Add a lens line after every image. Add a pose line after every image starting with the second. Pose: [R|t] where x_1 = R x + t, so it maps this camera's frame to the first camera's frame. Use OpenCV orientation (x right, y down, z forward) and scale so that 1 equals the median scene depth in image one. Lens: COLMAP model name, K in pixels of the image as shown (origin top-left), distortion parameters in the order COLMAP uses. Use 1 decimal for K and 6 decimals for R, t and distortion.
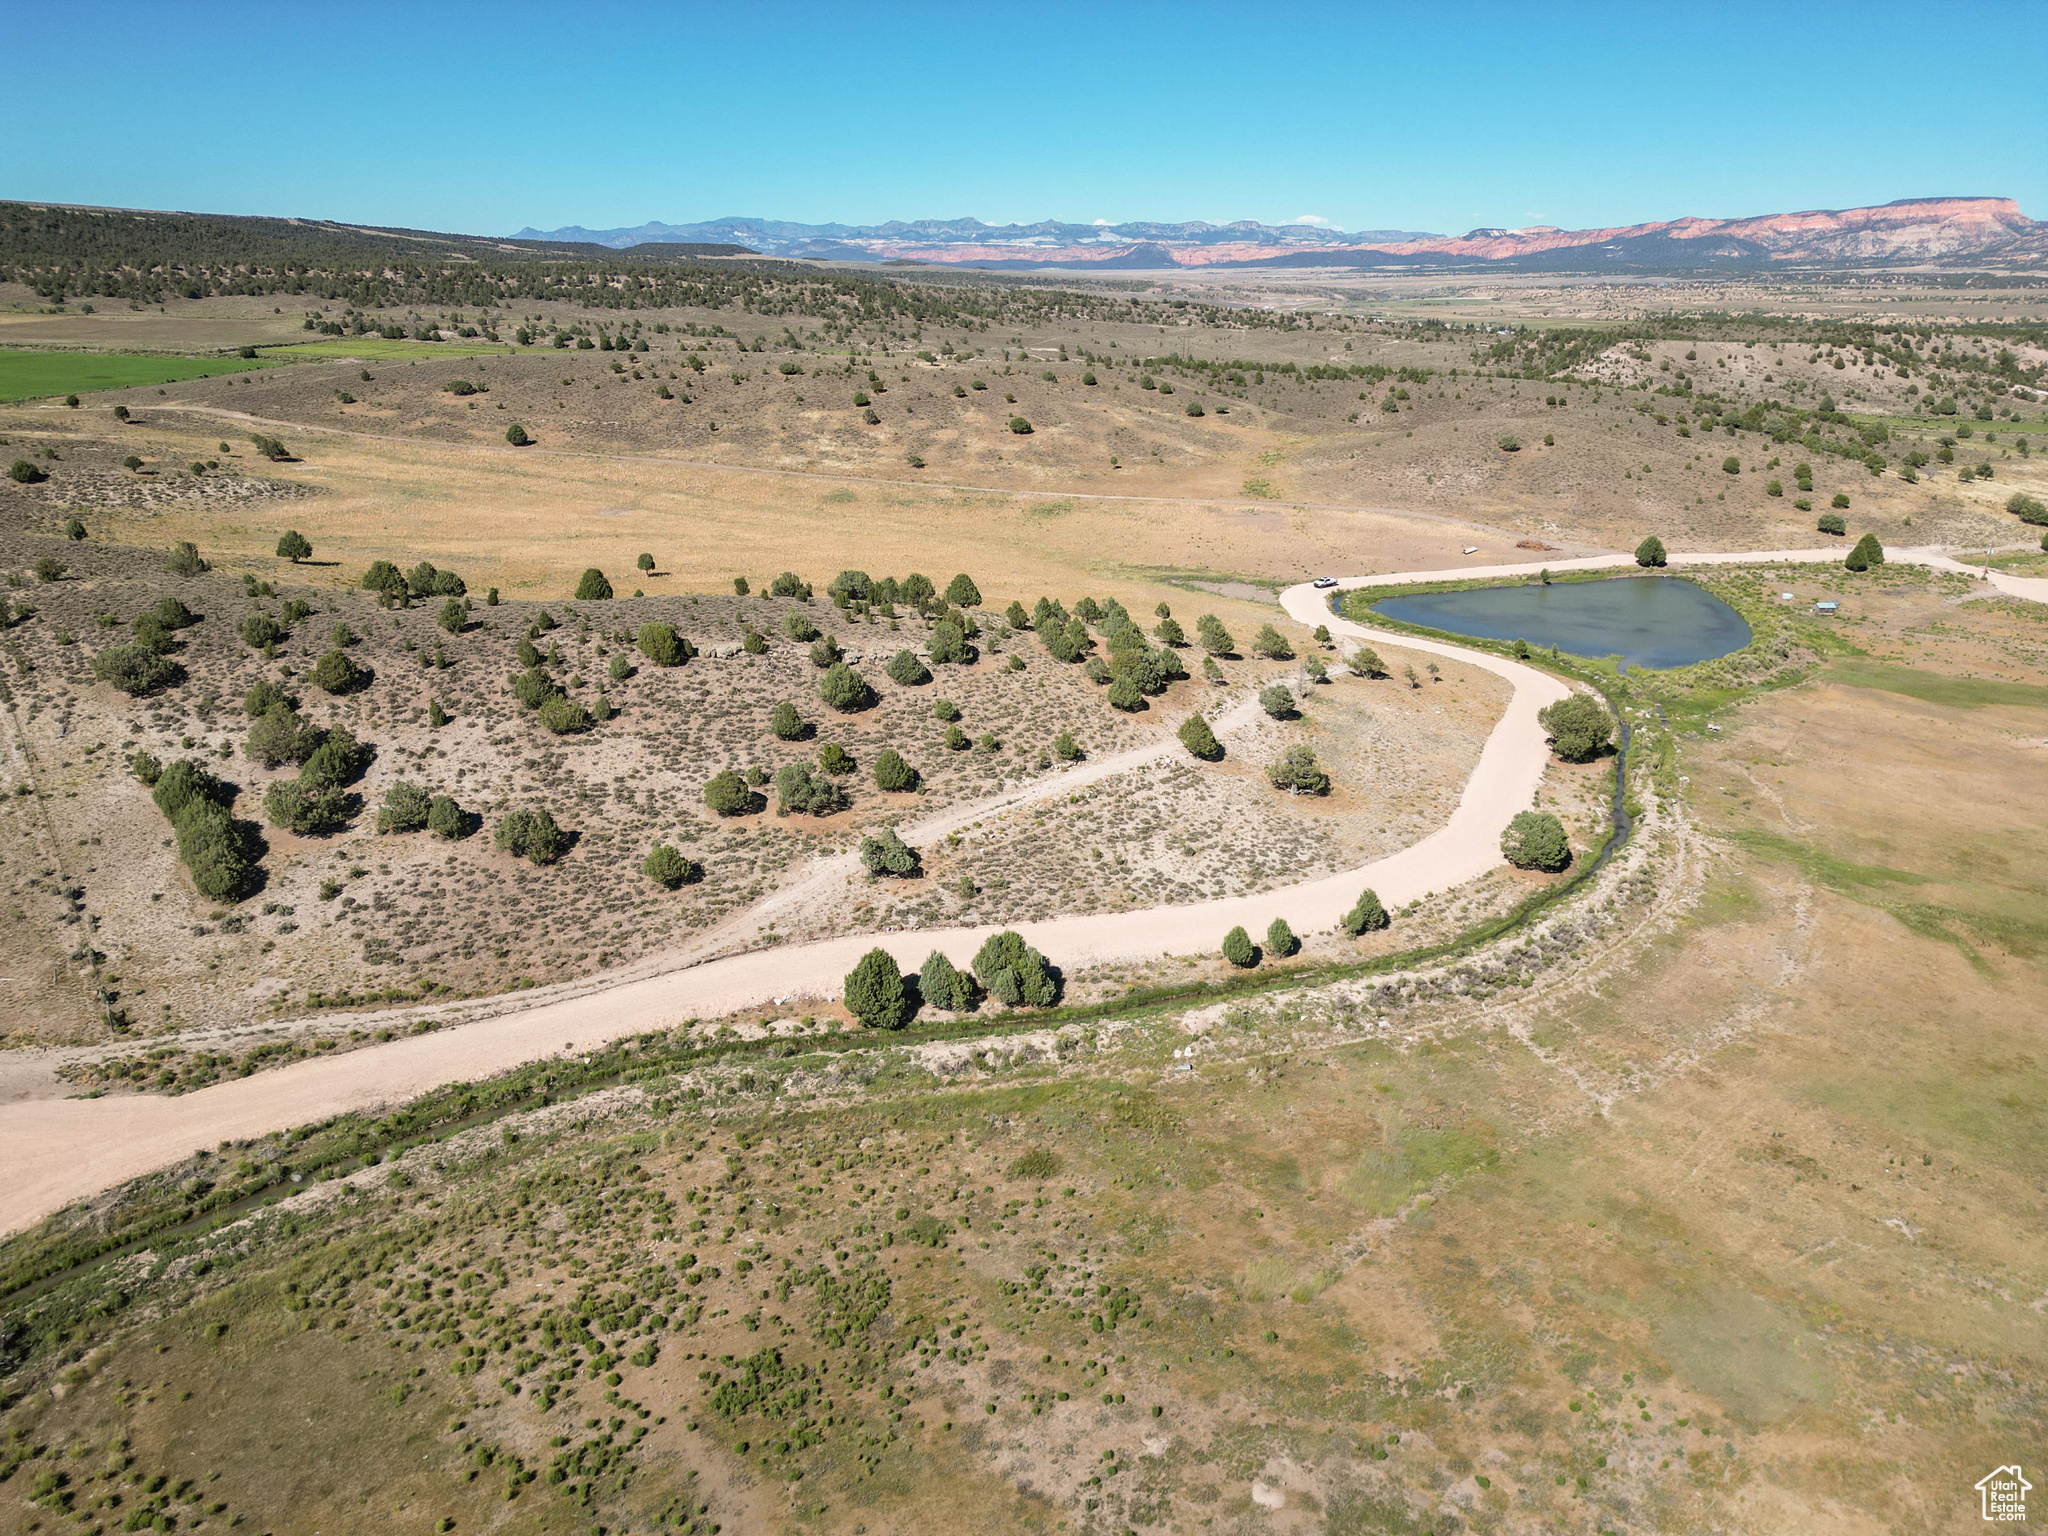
lens RADIAL K [[1438.9, 0, 1022.6], [0, 1438.9, 758.6], [0, 0, 1]] dist [0.069239, -0.068220]
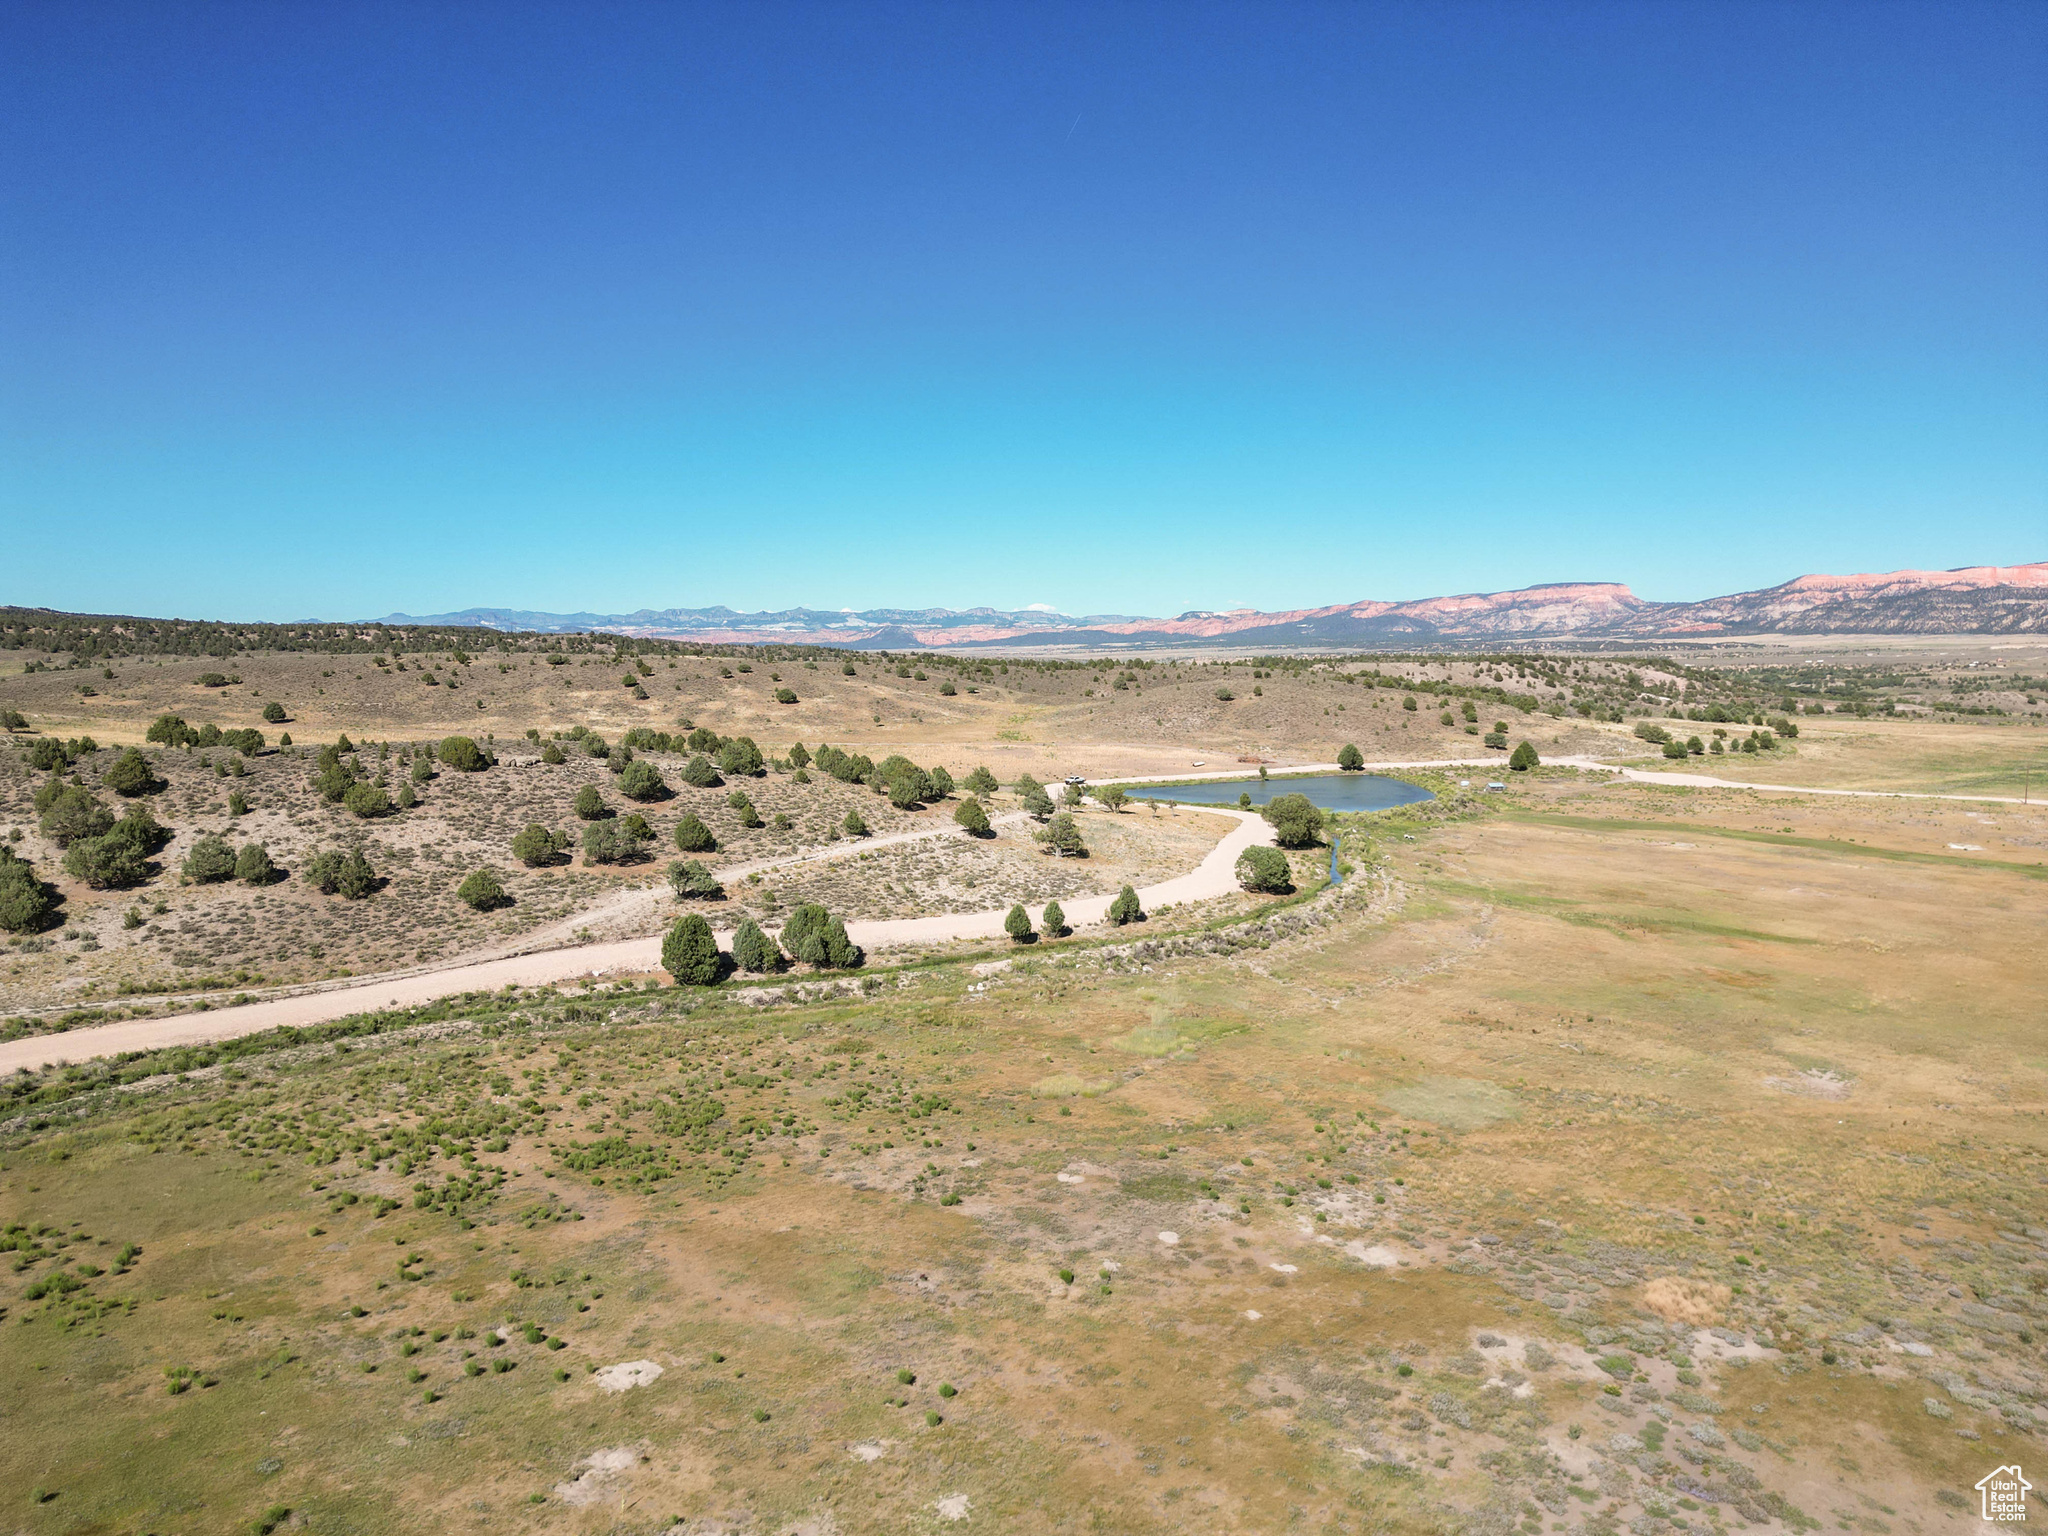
lens RADIAL K [[1438.9, 0, 1023.2], [0, 1438.9, 764.2], [0, 0, 1]] dist [0.069239, -0.068220]
pose [[0.985235, -0.028806, 0.168770, -0.027561], [0.069328, 0.968437, -0.239423, 0.236673], [-0.156546, 0.247588, 0.956135, -0.090103]]
